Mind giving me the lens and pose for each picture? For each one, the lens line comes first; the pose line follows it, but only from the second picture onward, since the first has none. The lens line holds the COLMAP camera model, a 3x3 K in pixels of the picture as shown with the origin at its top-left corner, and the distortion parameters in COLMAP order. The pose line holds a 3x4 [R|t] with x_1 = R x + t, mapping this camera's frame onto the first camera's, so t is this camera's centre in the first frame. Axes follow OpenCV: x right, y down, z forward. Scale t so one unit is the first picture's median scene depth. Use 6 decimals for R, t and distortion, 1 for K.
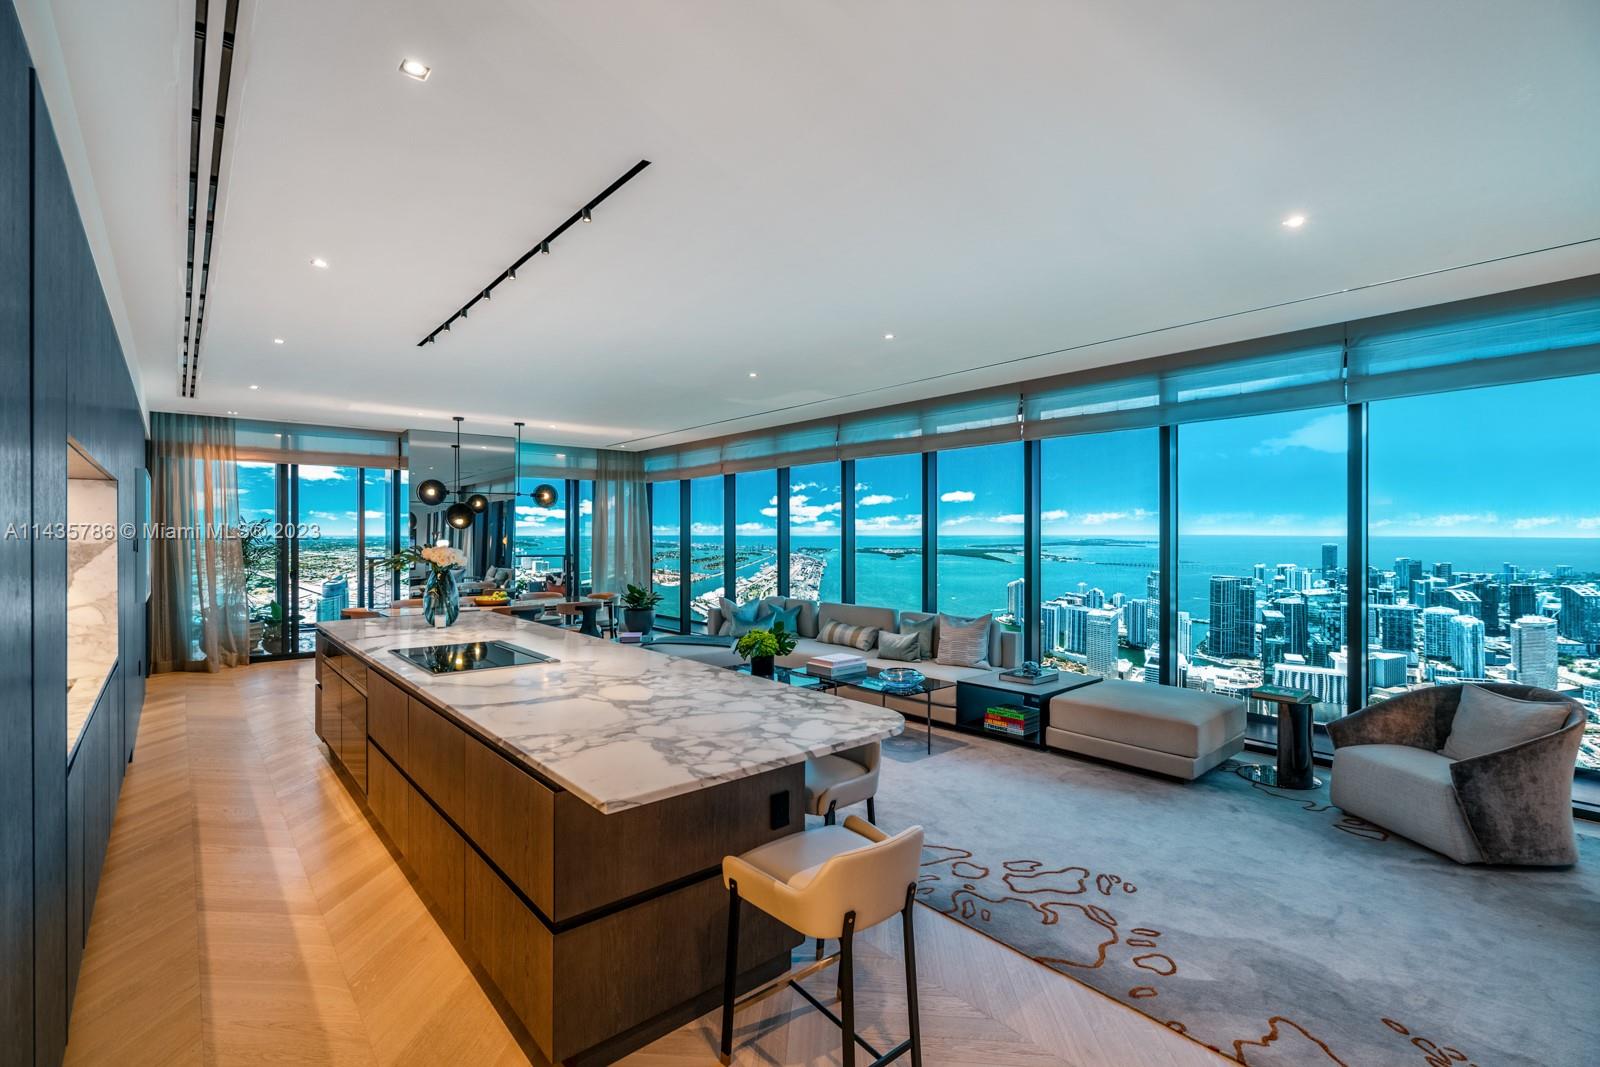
lens RADIAL K [[731.8, 0, 787.5], [0, 731.8, 536.6], [0, 0, 1]] dist [0.005655, 0.000623]
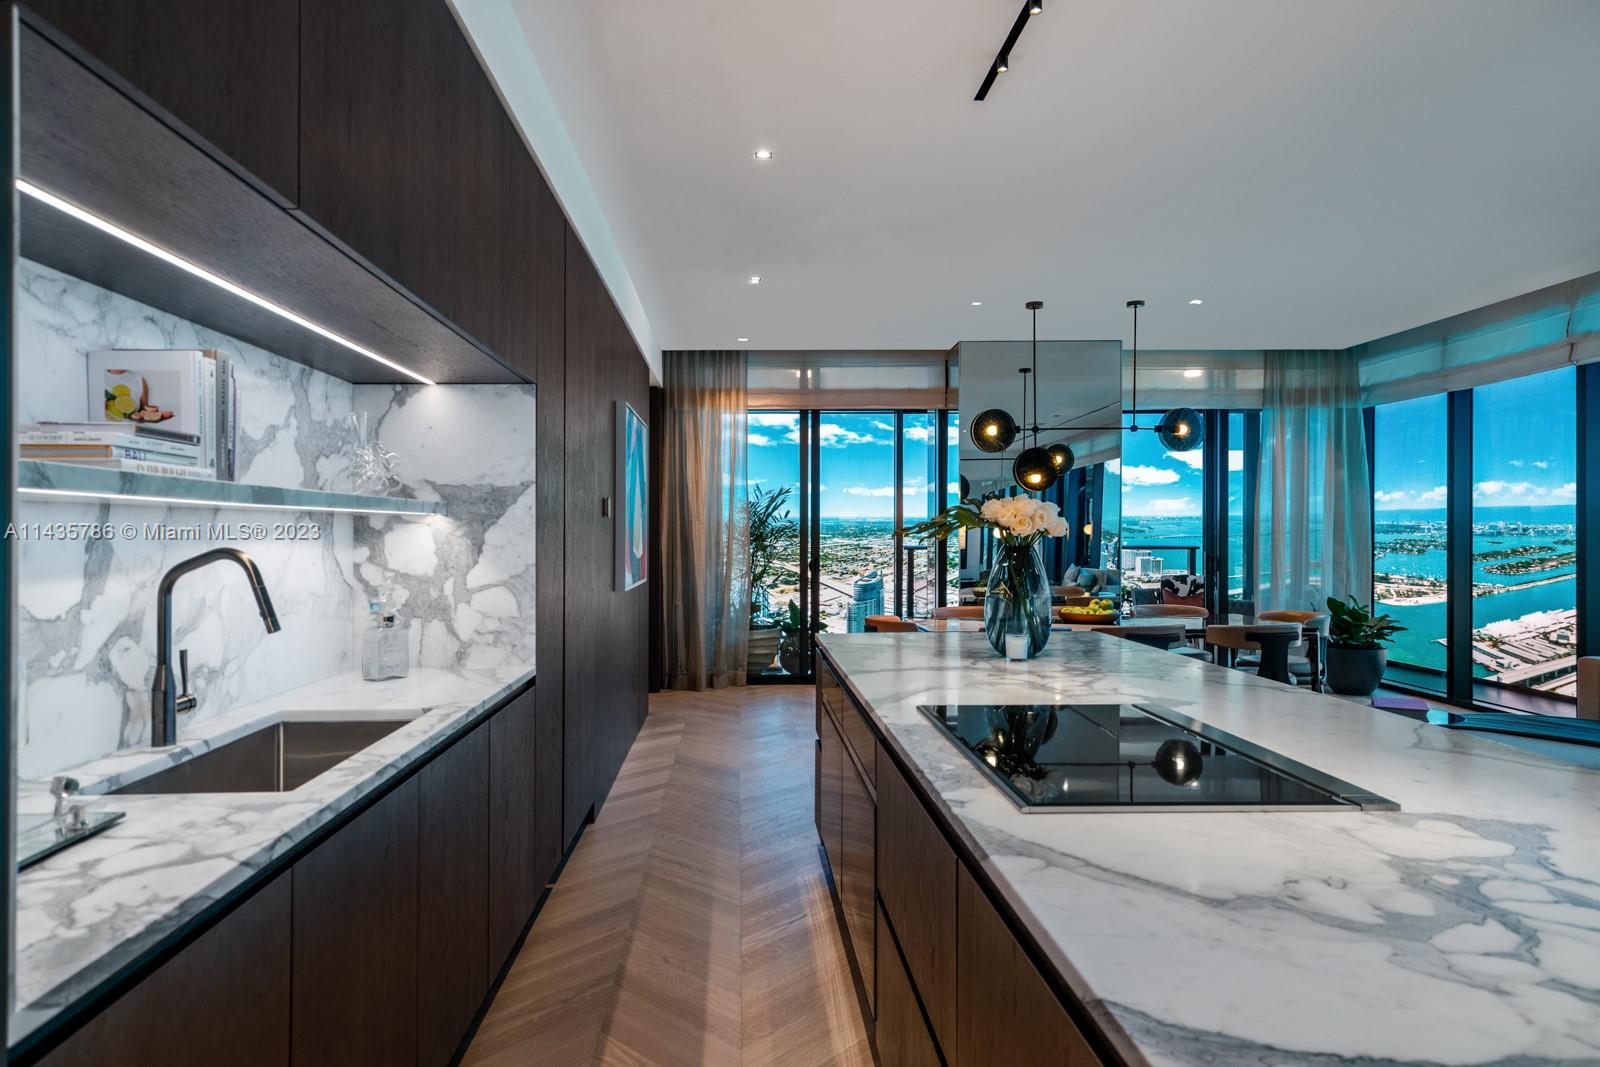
lens RADIAL K [[1021.1, 0, 801.0], [0, 1021.1, 536.2], [0, 0, 1]] dist [0.004562, -0.000601]
pose [[0.808275, 0.003172, -0.588797, -0.081729], [-0.001992, 0.999994, 0.002653, 0.017273], [0.588802, -0.000972, 0.808277, 0.157901]]
